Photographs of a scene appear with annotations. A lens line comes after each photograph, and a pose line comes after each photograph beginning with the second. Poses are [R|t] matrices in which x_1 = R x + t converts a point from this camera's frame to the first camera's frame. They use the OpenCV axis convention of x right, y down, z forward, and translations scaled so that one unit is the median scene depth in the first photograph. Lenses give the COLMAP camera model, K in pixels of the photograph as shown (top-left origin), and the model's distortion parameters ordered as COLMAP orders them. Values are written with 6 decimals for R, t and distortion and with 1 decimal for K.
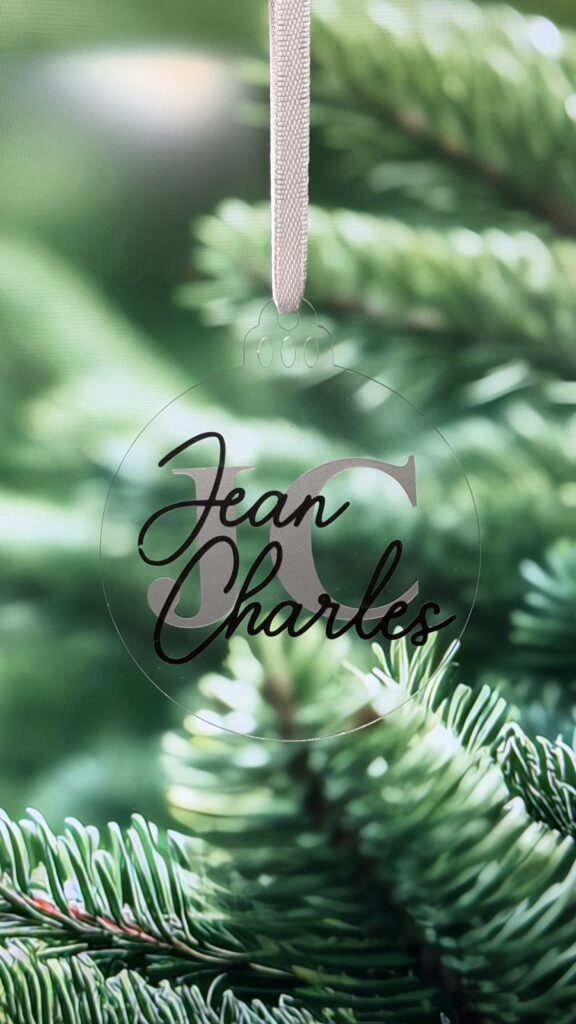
lens RADIAL K [[1639.3, 0, 284.6], [0, 1639.3, 512.5], [0, 0, 1]] dist [0.114346, 0.000000]
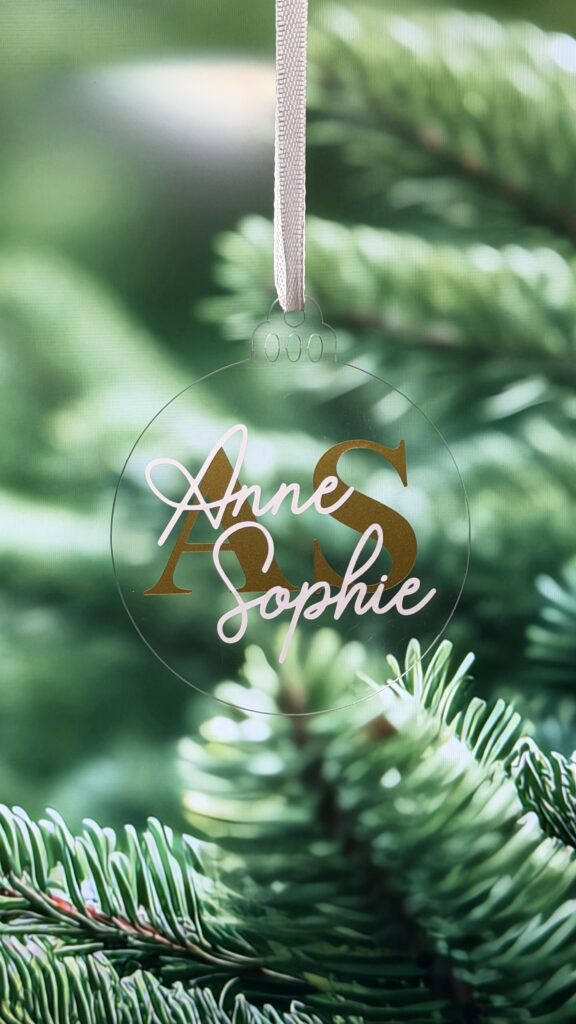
lens RADIAL K [[1639.3, 0, 287.2], [0, 1639.3, 512.9], [0, 0, 1]] dist [0.114346, 0.000000]
pose [[0.996594, 0.014233, -0.081223, 0.073149], [-0.014746, 0.999875, -0.005715, -0.000978], [0.081131, 0.006893, 0.996680, -0.011109]]
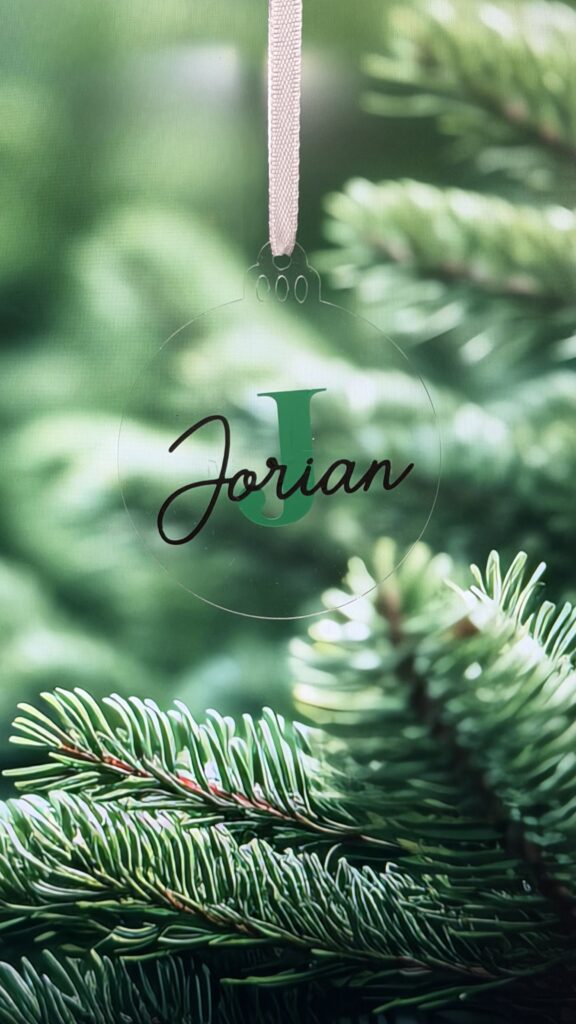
lens RADIAL K [[1639.3, 0, 279.1], [0, 1639.3, 510.4], [0, 0, 1]] dist [0.114346, 0.000000]
pose [[0.999901, 0.013801, 0.002739, -0.086073], [-0.013887, 0.999307, 0.034534, 0.003092], [-0.002260, -0.034569, 0.999400, -0.159147]]
